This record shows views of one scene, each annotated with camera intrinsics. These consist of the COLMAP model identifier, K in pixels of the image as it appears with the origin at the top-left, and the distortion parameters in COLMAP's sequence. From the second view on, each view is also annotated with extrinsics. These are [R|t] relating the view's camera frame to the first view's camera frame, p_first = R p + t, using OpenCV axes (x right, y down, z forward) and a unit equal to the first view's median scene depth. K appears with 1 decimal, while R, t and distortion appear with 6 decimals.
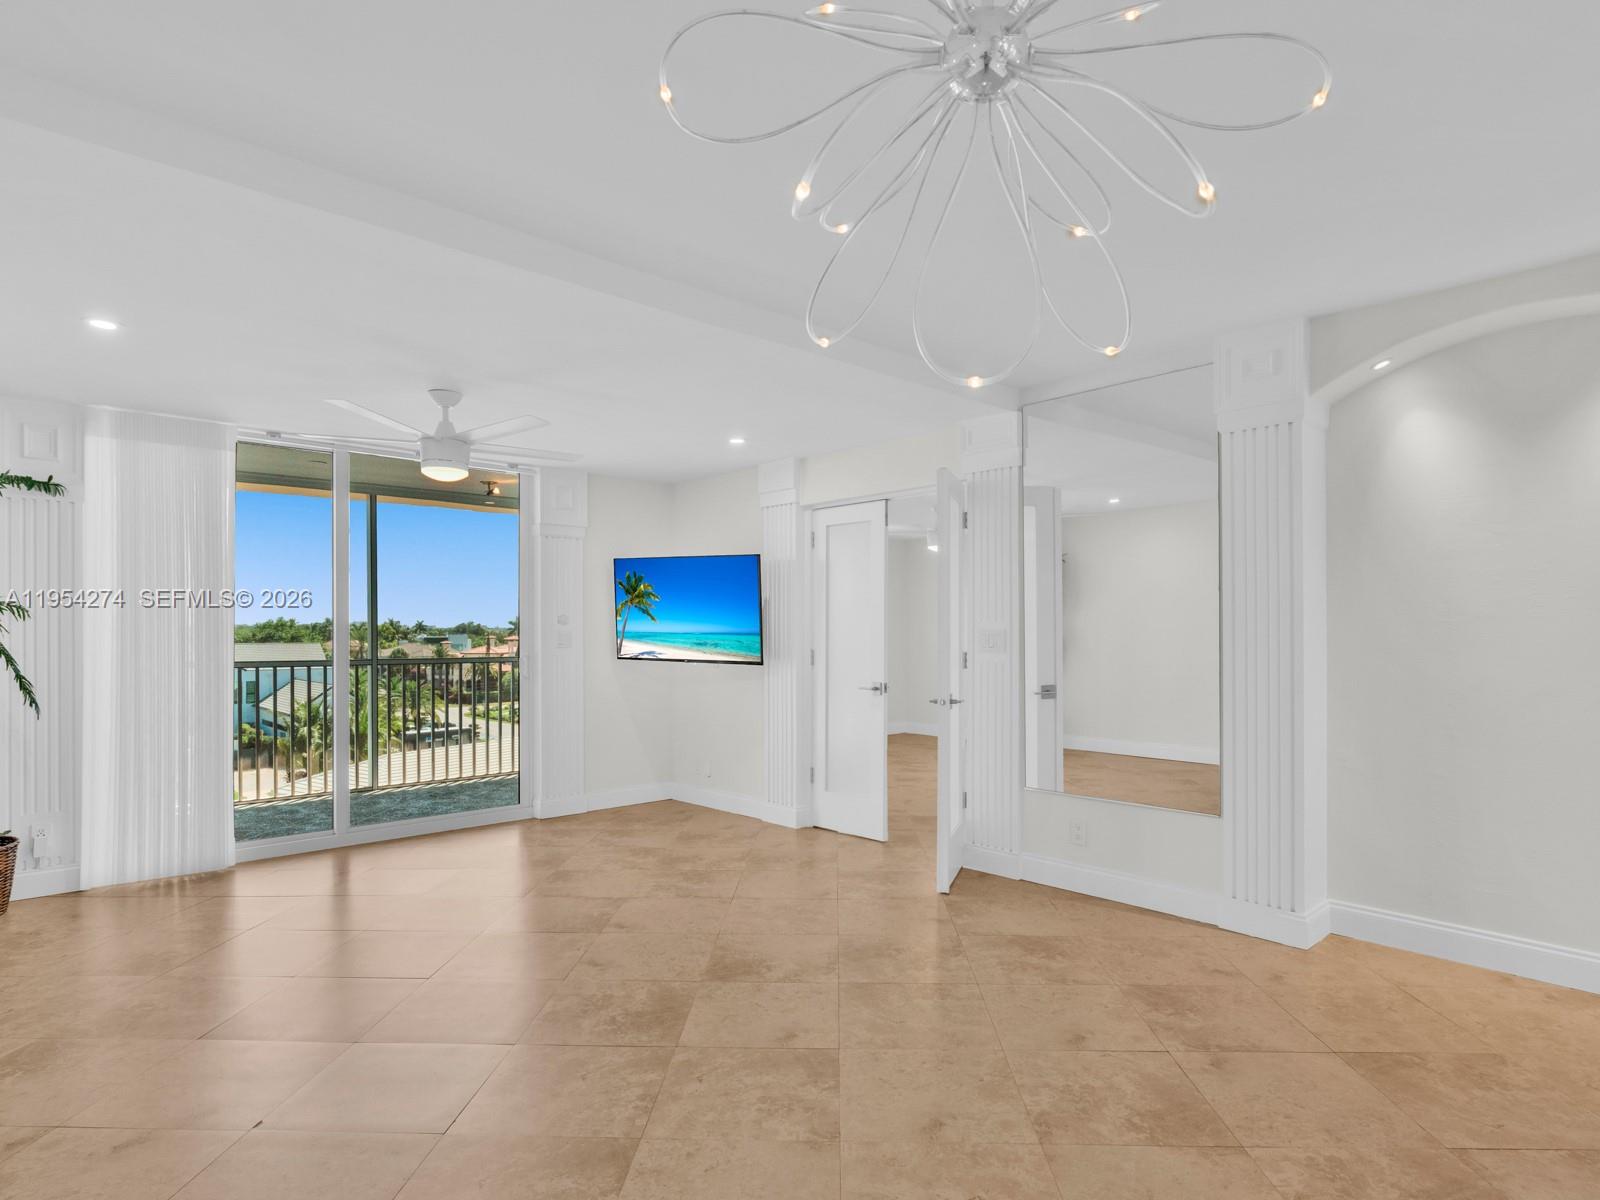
lens RADIAL K [[887.7, 0, 805.2], [0, 887.7, 626.6], [0, 0, 1]] dist [-0.001600, -0.000121]
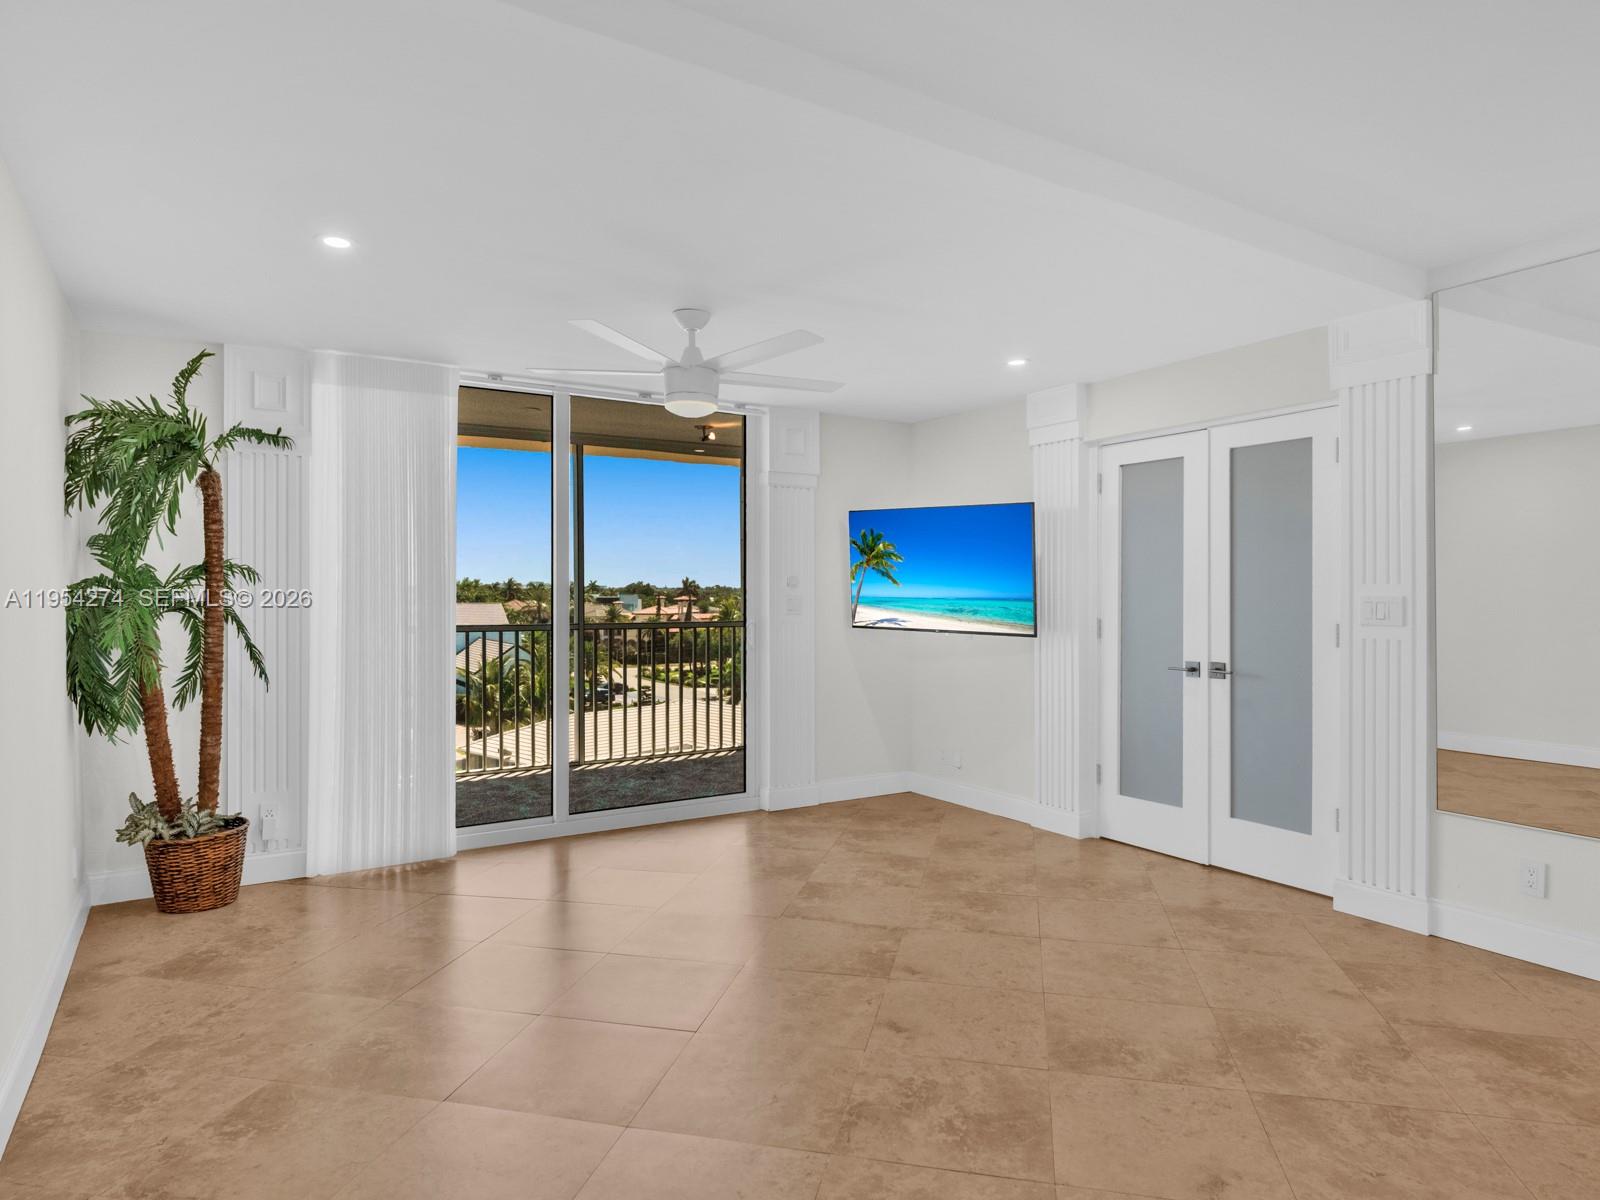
lens RADIAL K [[945.9, 0, 800.9], [0, 945.9, 582.9], [0, 0, 1]] dist [-0.002020, 0.000546]
pose [[0.981439, -0.000381, -0.191773, -0.109207], [-0.000415, 0.999991, -0.004107, -0.003631], [0.191773, 0.004110, 0.981431, 0.116658]]
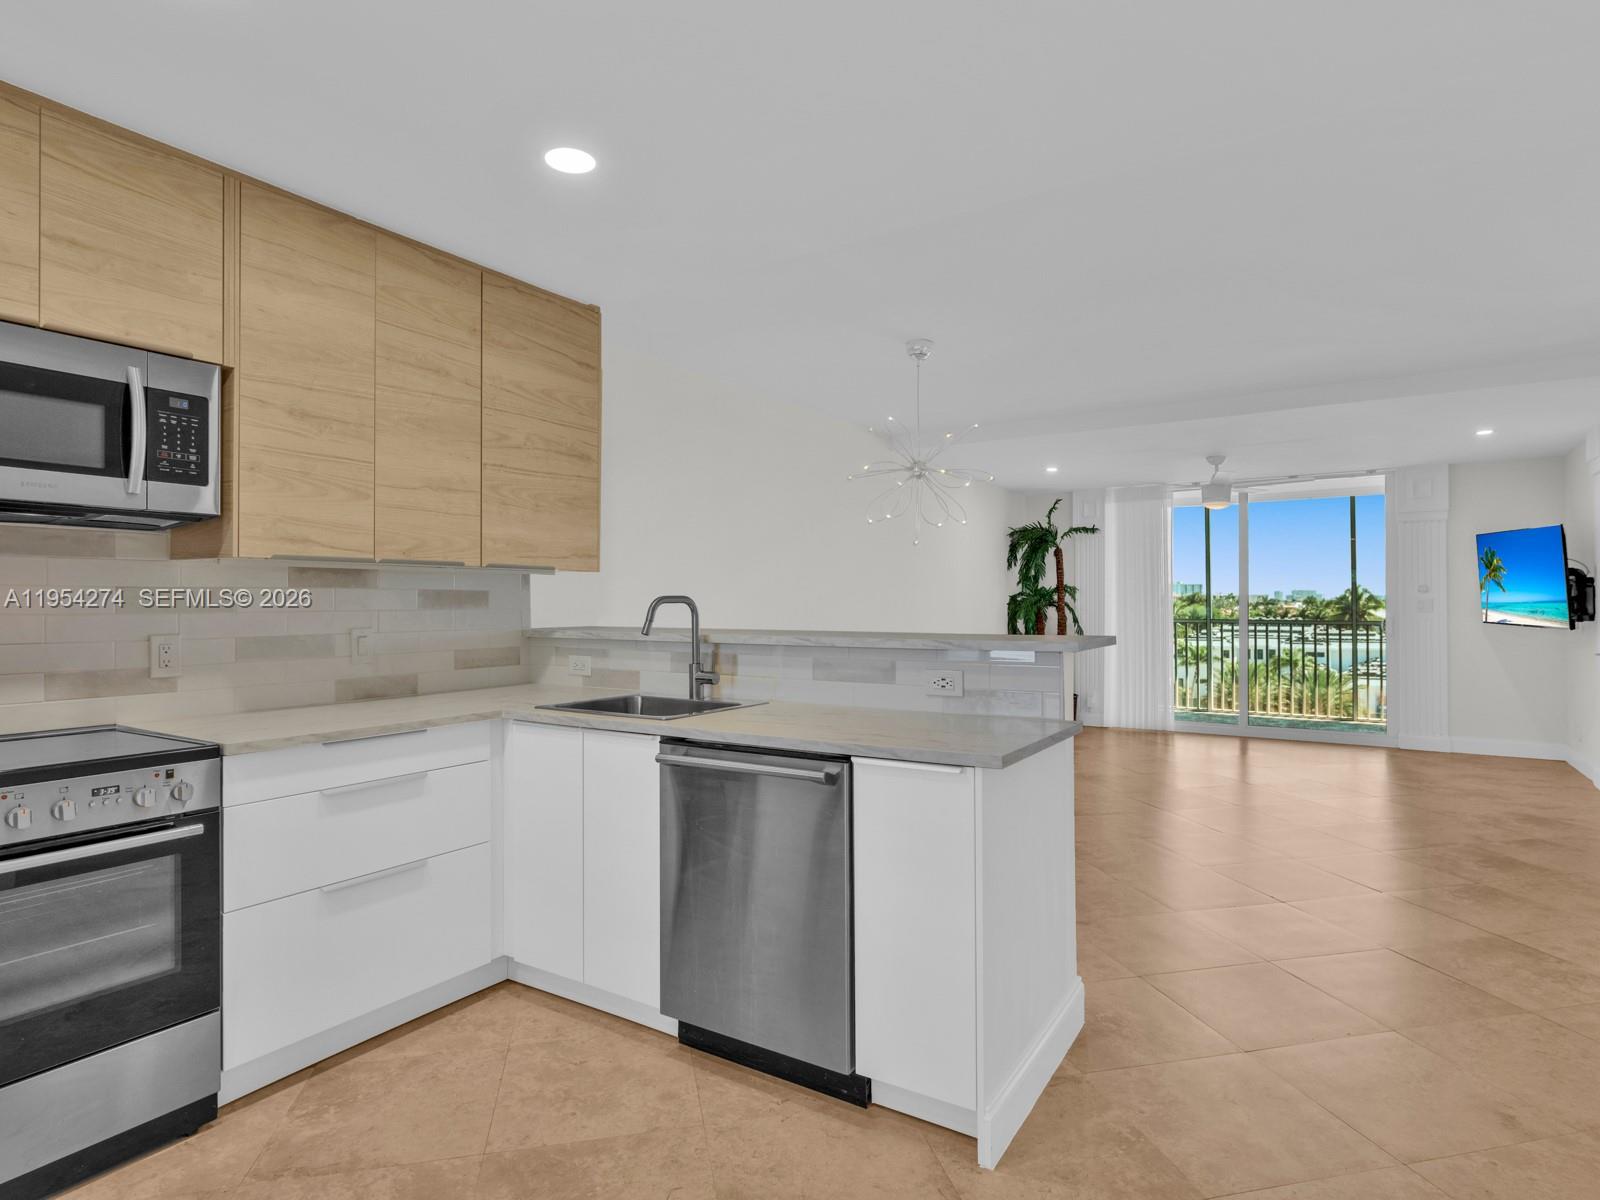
lens RADIAL K [[859.8, 0, 819.8], [0, 859.8, 594.6], [0, 0, 1]] dist [-0.004015, -0.000585]
pose [[0.253274, -0.006690, -0.967372, 0.811812], [0.003454, 0.999976, -0.006011, 0.003617], [0.967388, -0.001819, 0.253291, -0.119678]]
